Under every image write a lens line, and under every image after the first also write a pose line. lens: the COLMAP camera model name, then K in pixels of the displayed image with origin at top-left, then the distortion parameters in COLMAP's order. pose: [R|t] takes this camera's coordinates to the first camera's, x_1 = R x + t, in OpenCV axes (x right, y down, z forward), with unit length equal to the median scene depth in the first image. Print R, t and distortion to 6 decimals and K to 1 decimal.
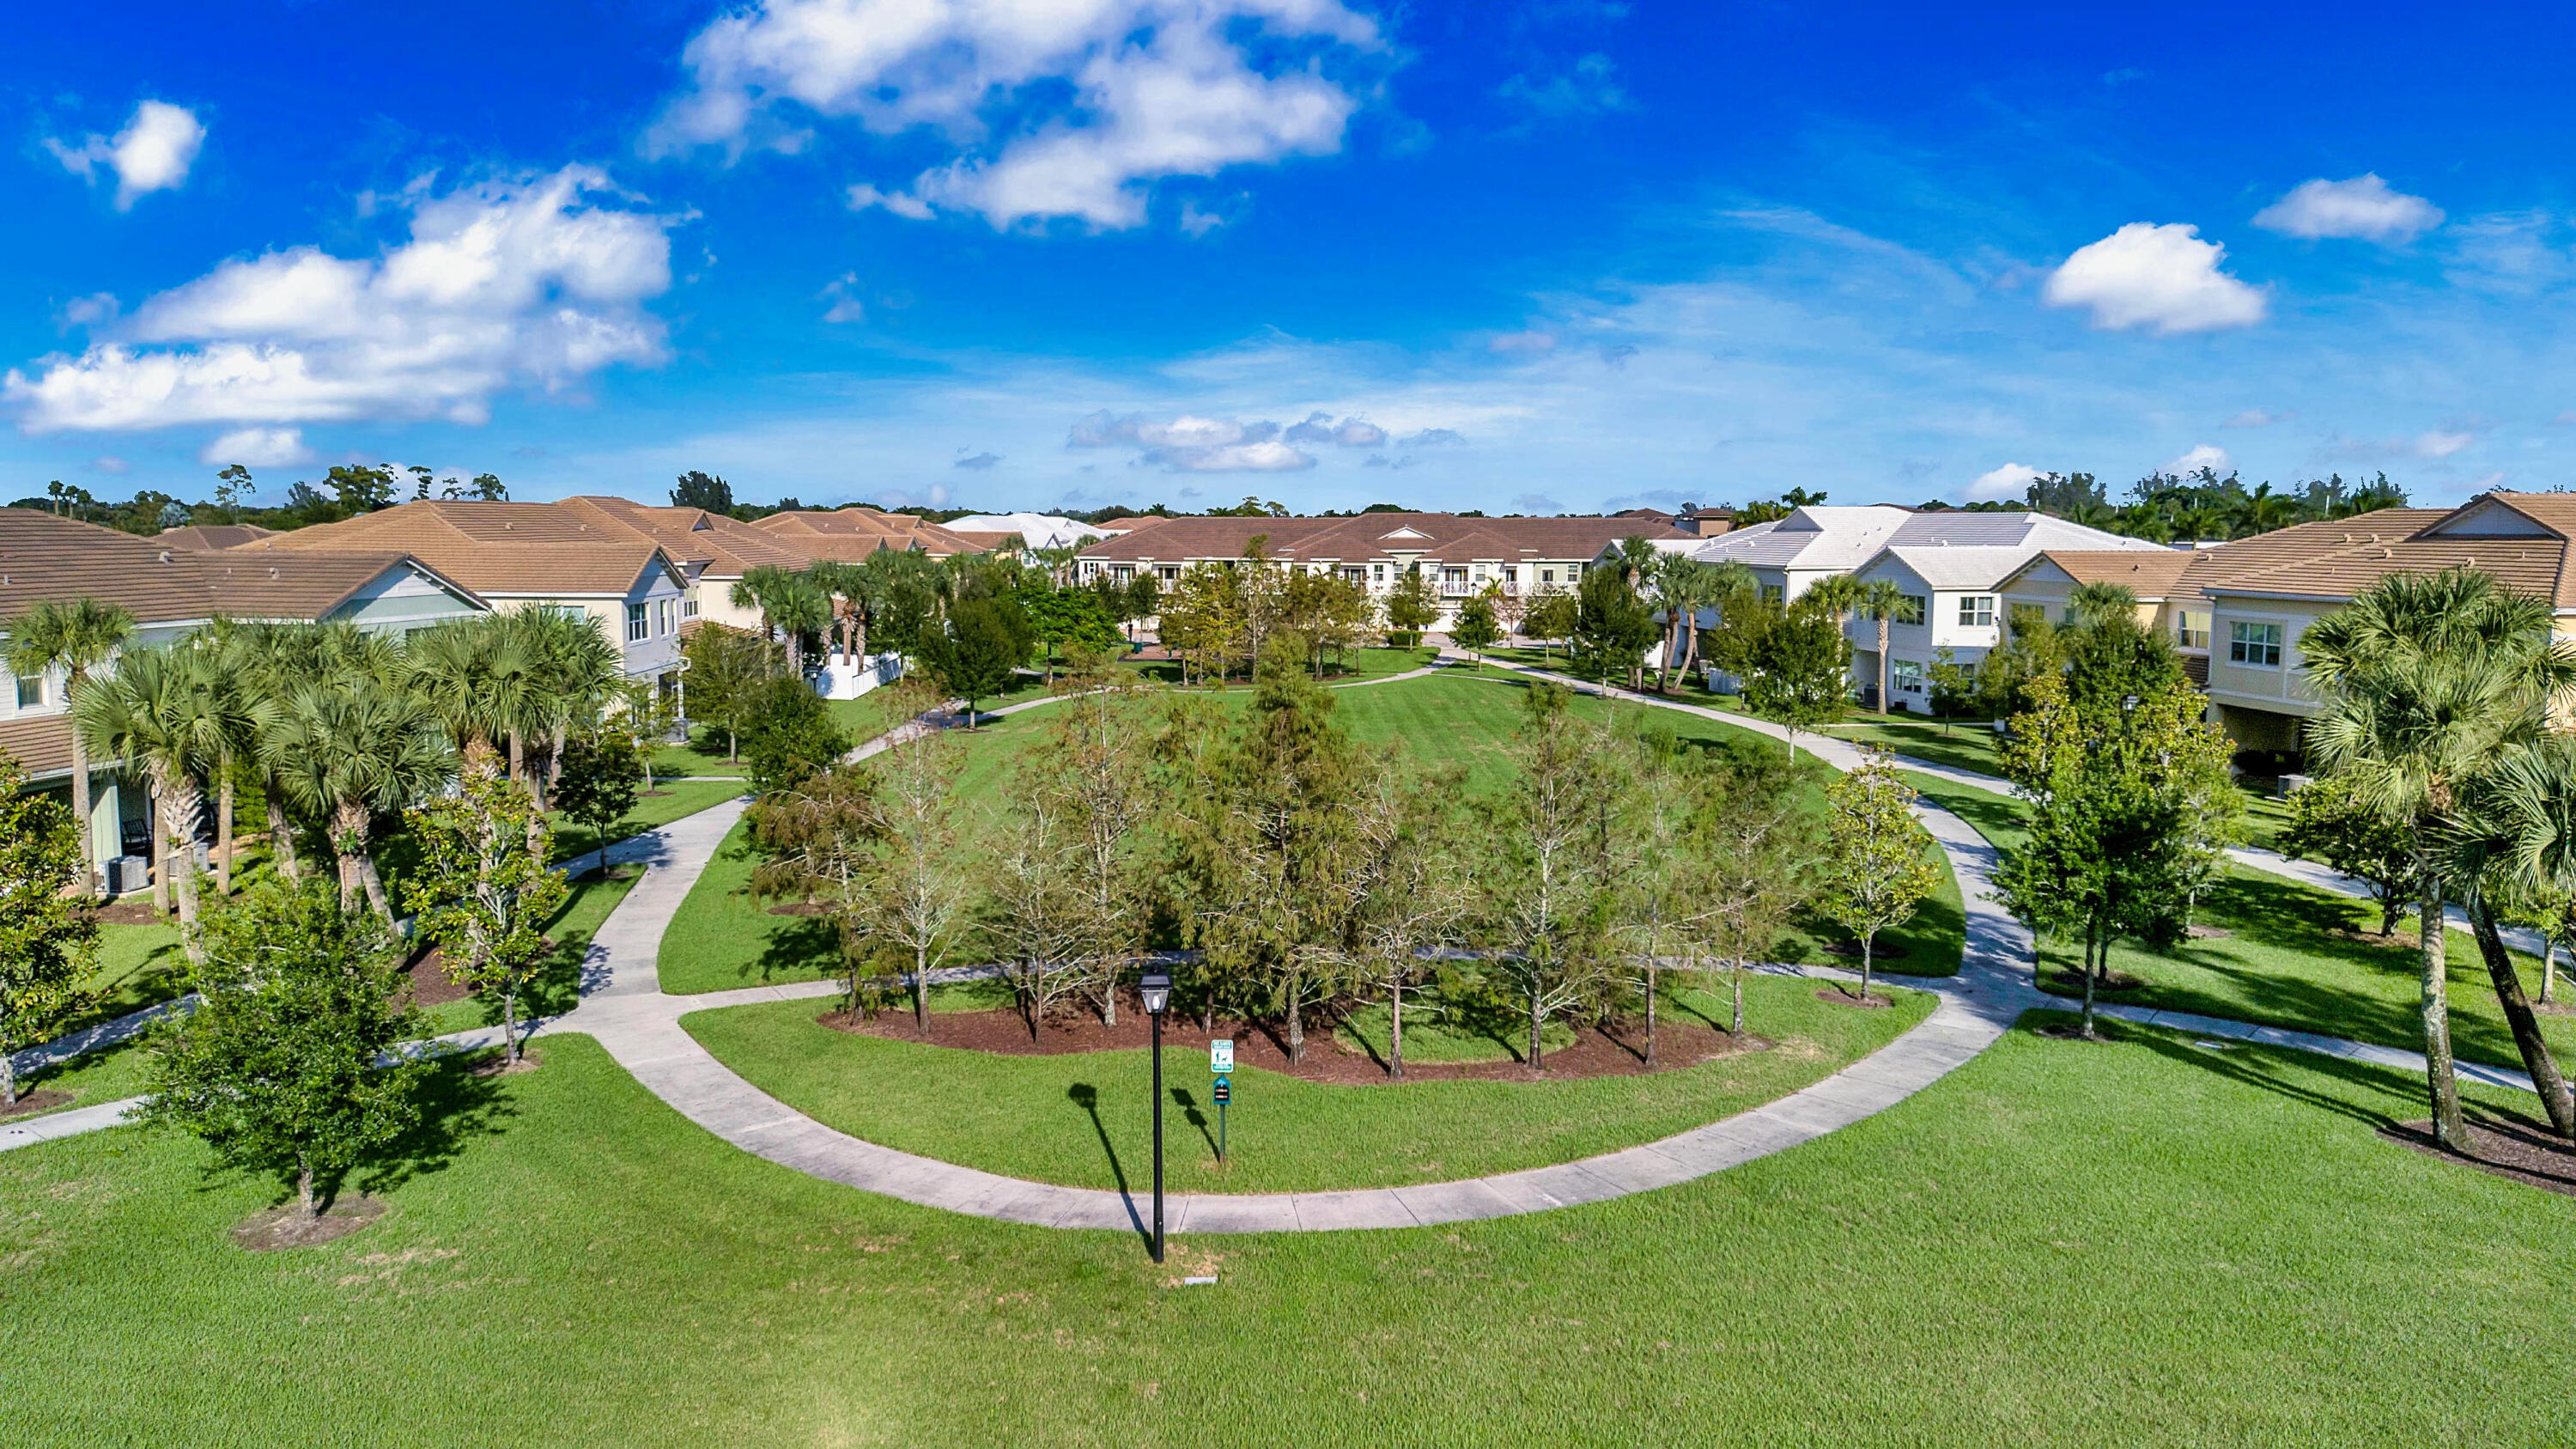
lens RADIAL K [[1831.8, 0, 1288.0], [0, 1831.8, 724.5], [0, 0, 1]] dist [0.084323, -0.099781]
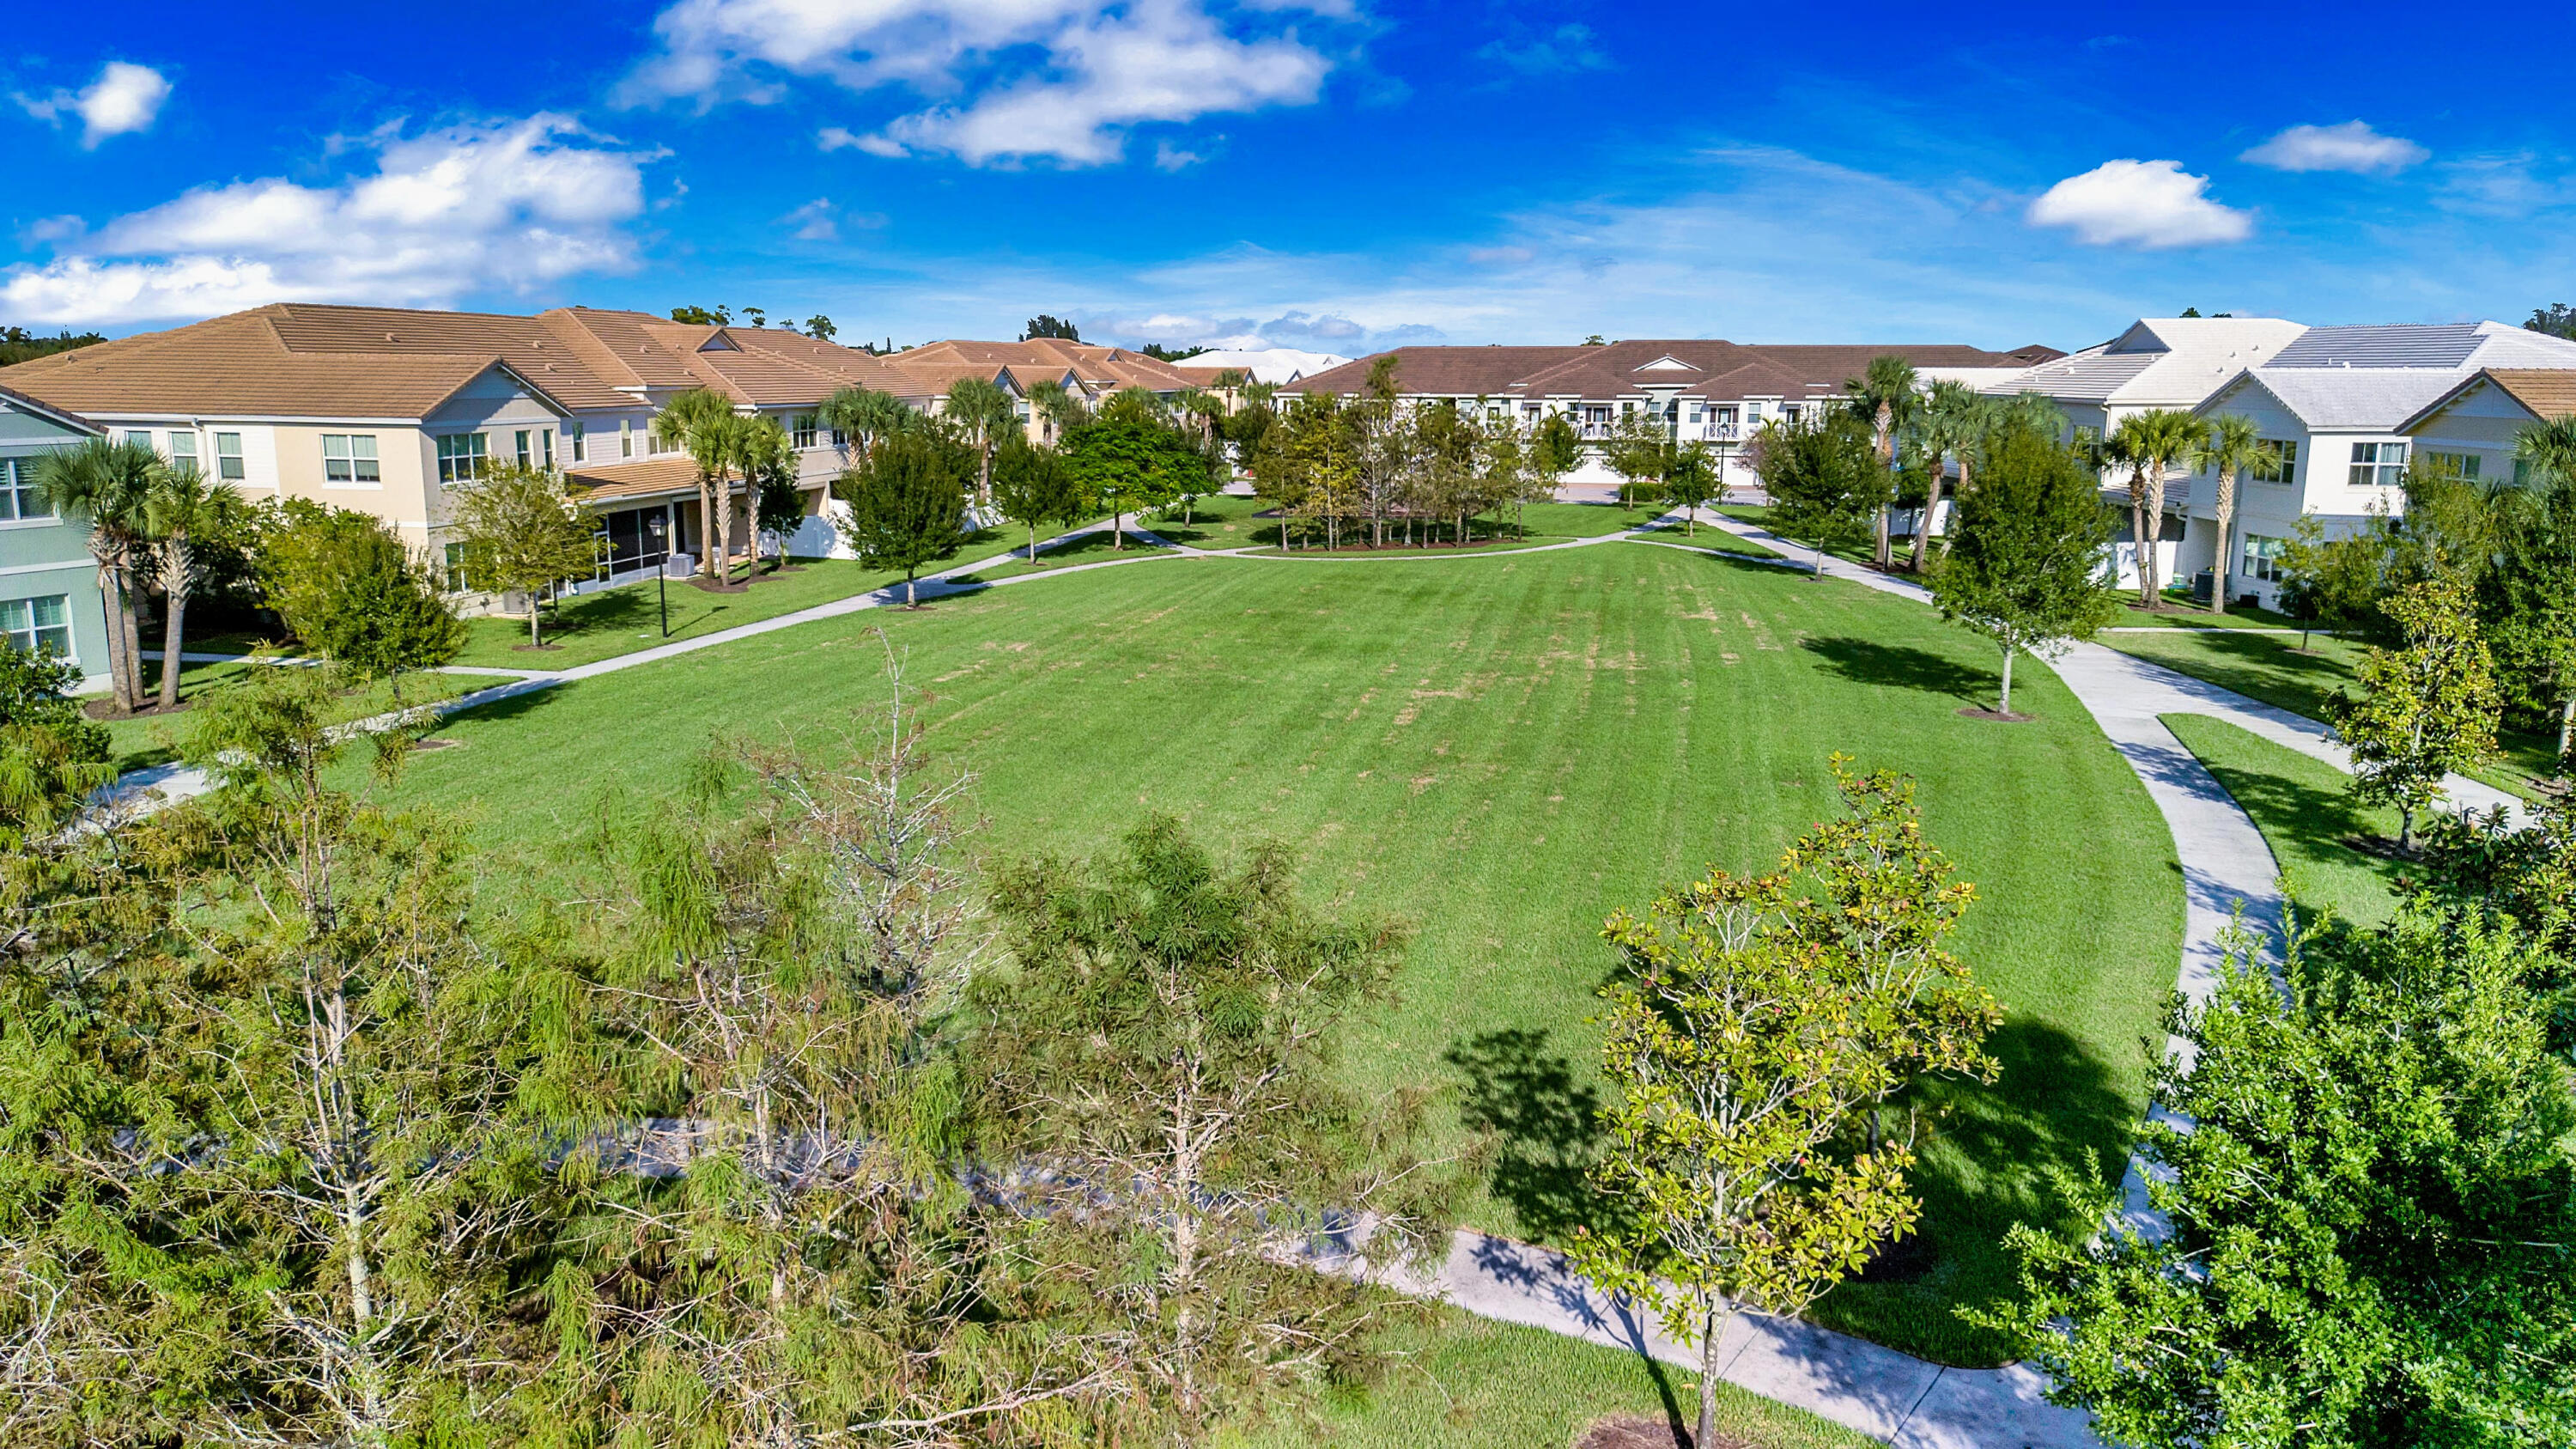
lens RADIAL K [[1829.3, 0, 1288.0], [0, 1829.3, 724.5], [0, 0, 1]] dist [0.038158, -0.003855]
pose [[0.979437, 0.038903, -0.197965, 0.120210], [-0.022480, 0.996166, 0.084541, -0.014754], [0.200495, -0.078352, 0.976556, 0.252169]]
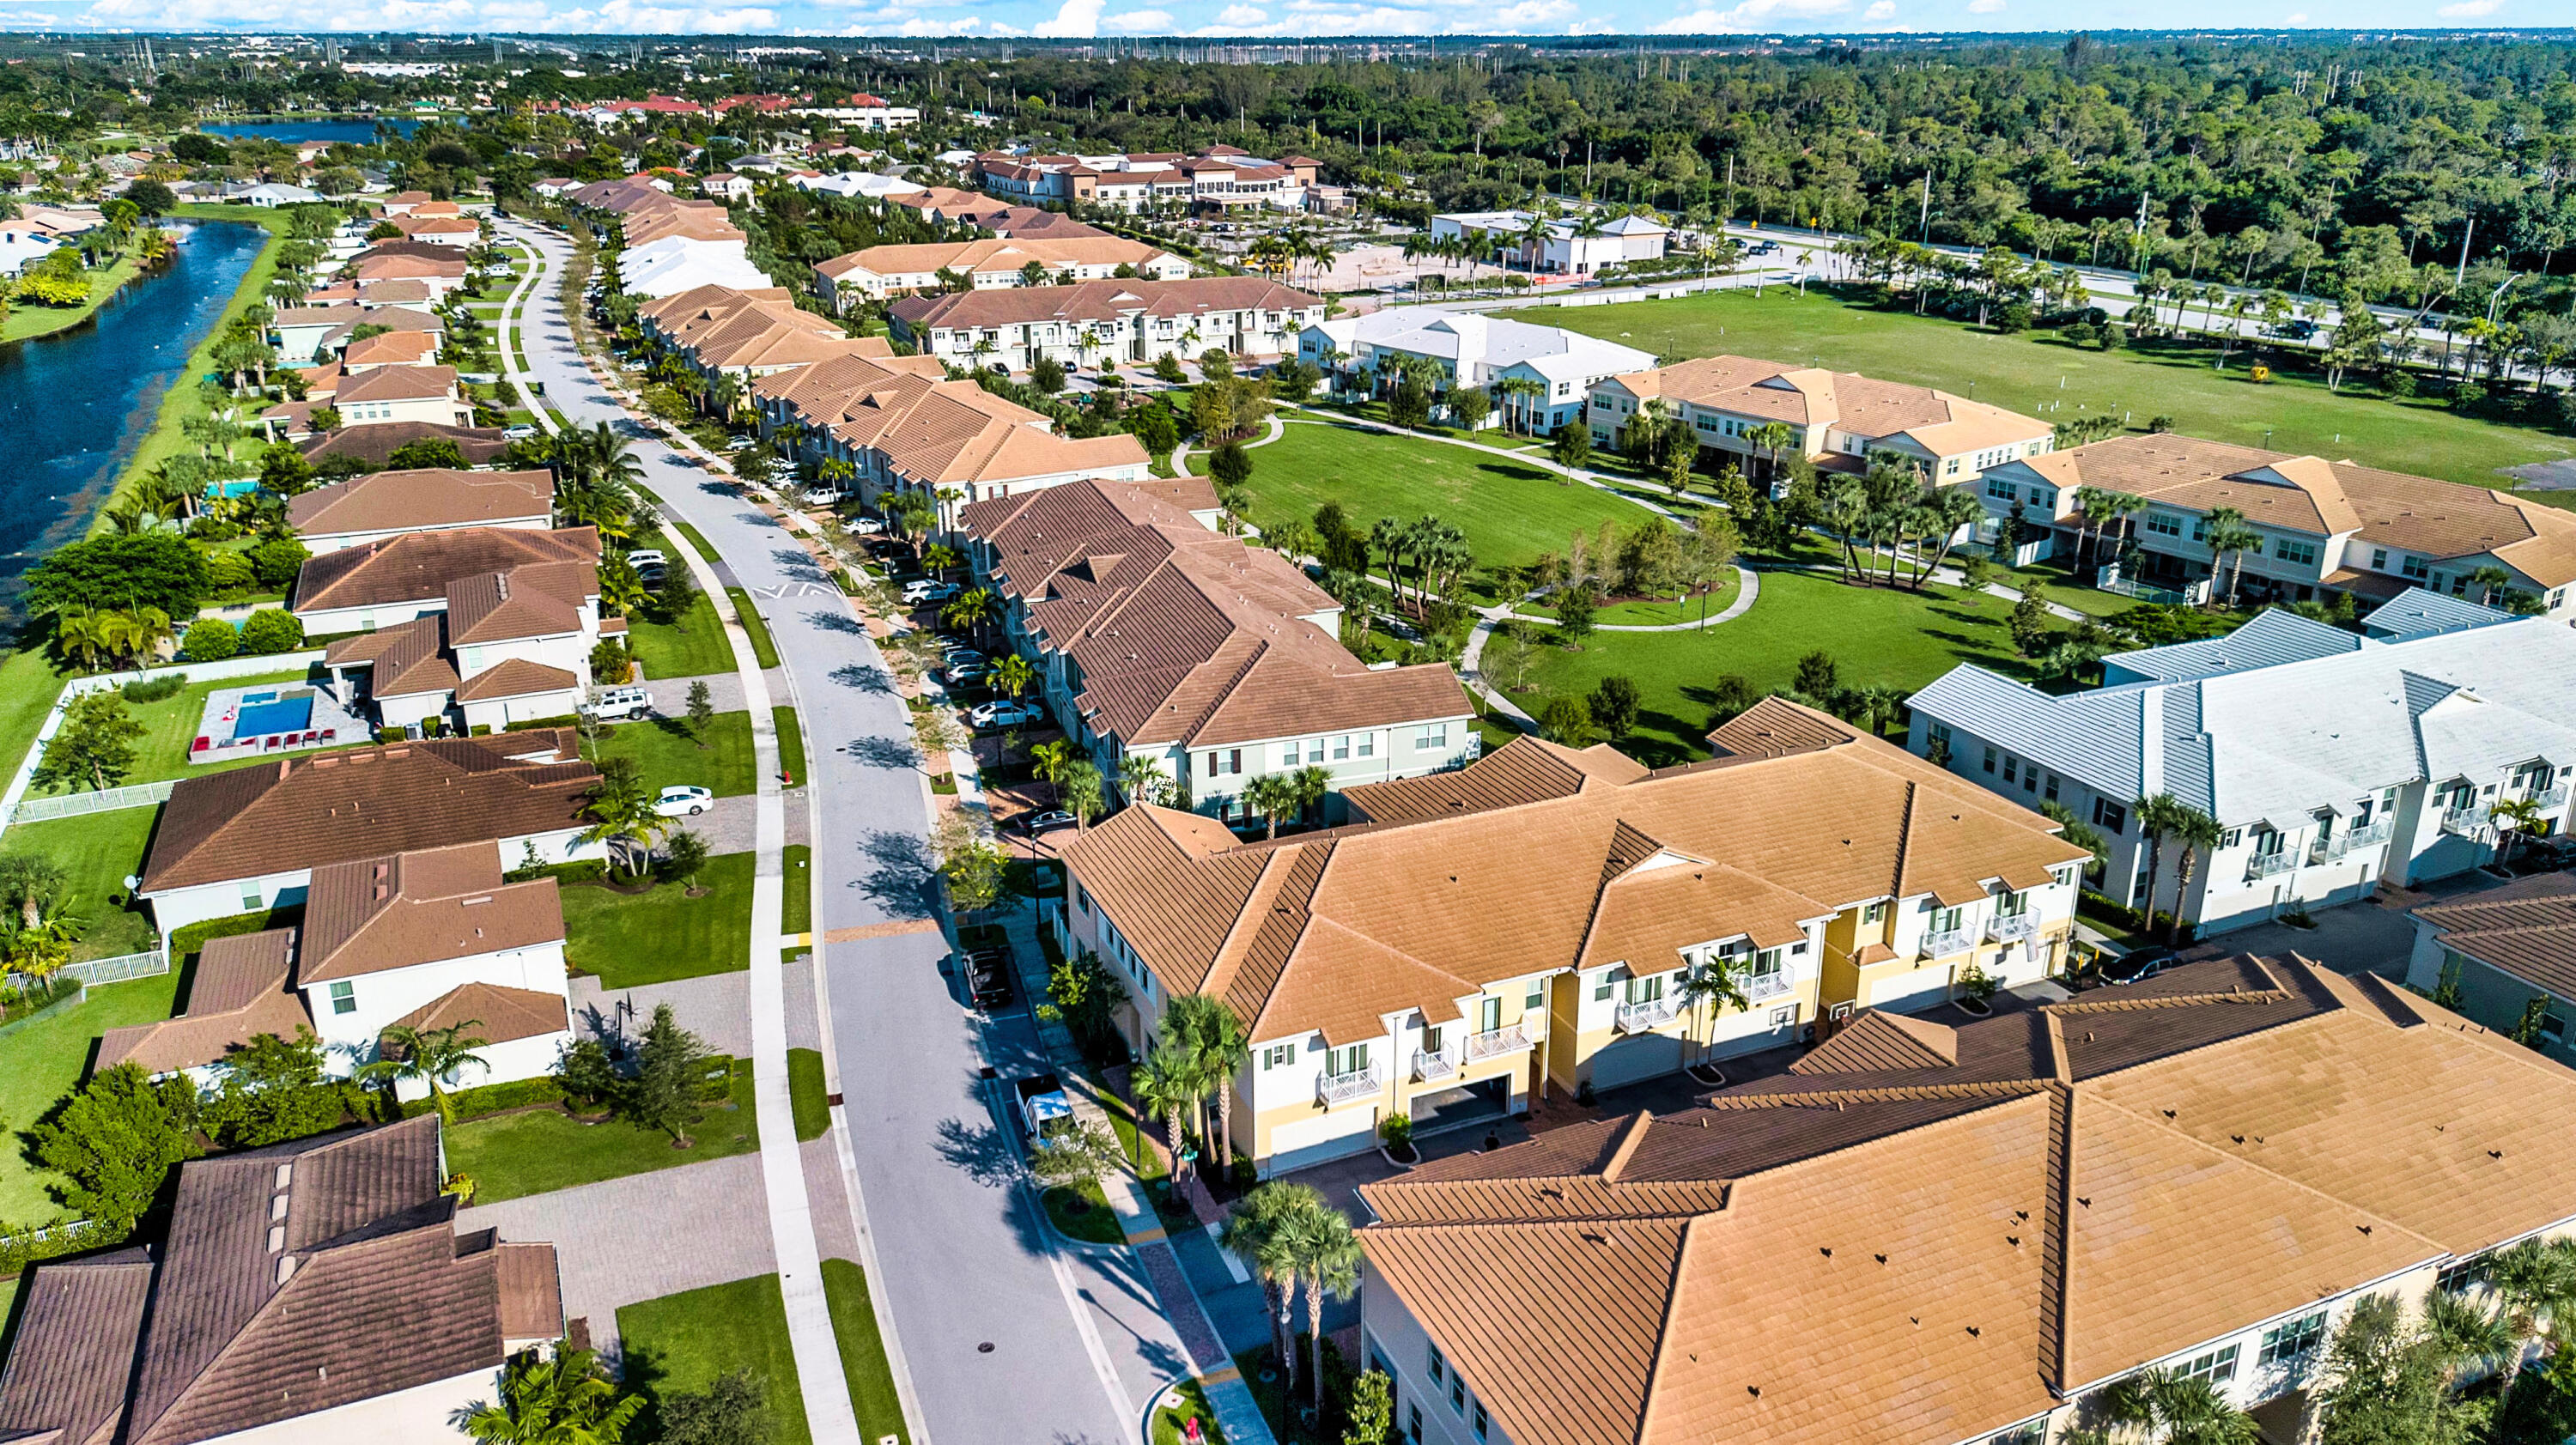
lens RADIAL K [[1831.5, 0, 1288.0], [0, 1831.5, 722.5], [0, 0, 1]] dist [0.084323, -0.099781]
pose [[0.890897, -0.161245, 0.424621, -0.974795], [0.055624, 0.966560, 0.250336, -0.250317], [-0.450787, -0.199405, 0.870074, -0.919756]]
